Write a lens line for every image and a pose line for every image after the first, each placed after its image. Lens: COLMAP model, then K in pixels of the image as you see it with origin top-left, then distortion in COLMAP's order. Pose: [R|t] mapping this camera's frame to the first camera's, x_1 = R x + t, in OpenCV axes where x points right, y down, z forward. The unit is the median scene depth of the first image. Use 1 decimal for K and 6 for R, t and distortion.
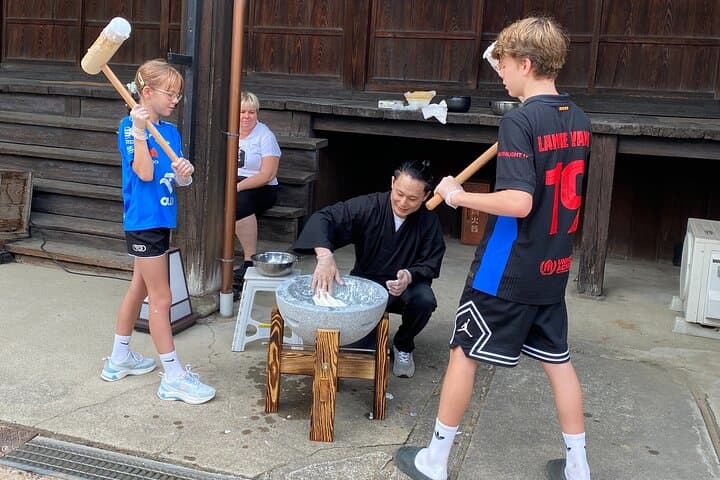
lens RADIAL K [[725.5, 0, 367.9], [0, 725.5, 175.1], [0, 0, 1]] dist [0.016739, -0.032652]
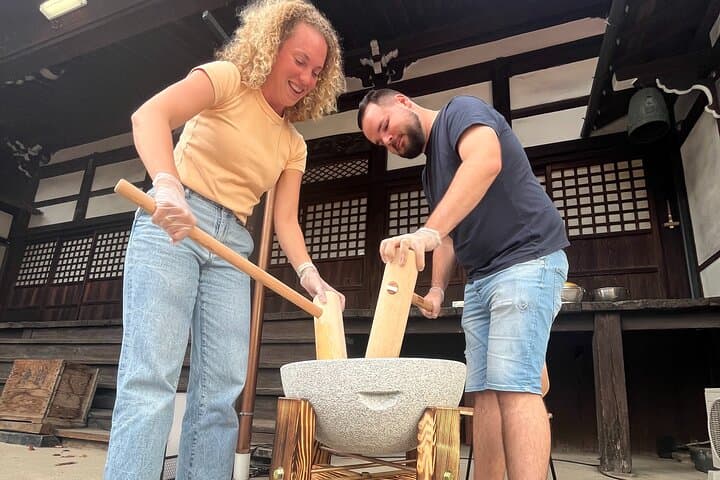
lens RADIAL K [[390.1, 0, 361.2], [0, 390.1, 318.1], [0, 0, 1]] dist [-0.012017, 0.000346]
pose [[0.999749, -0.017162, -0.014408, -0.035825], [0.011545, 0.945579, -0.325188, 0.128504], [0.019205, 0.324940, 0.945540, 0.407928]]
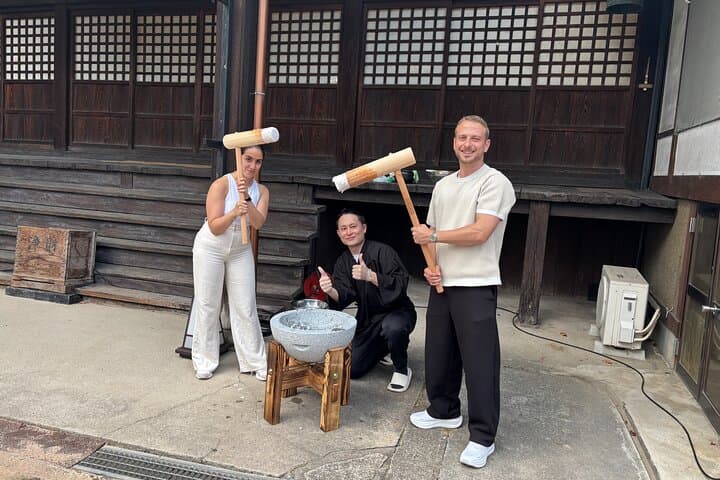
lens RADIAL K [[542.3, 0, 360.0], [0, 542.3, 240.0], [0, 0, 1]] dist [0.008244, -0.000791]
pose [[0.999698, -0.004566, 0.024138, -0.019083], [0.004124, 0.999824, 0.018324, -0.005448], [-0.024218, -0.018219, 0.999541, 0.031553]]
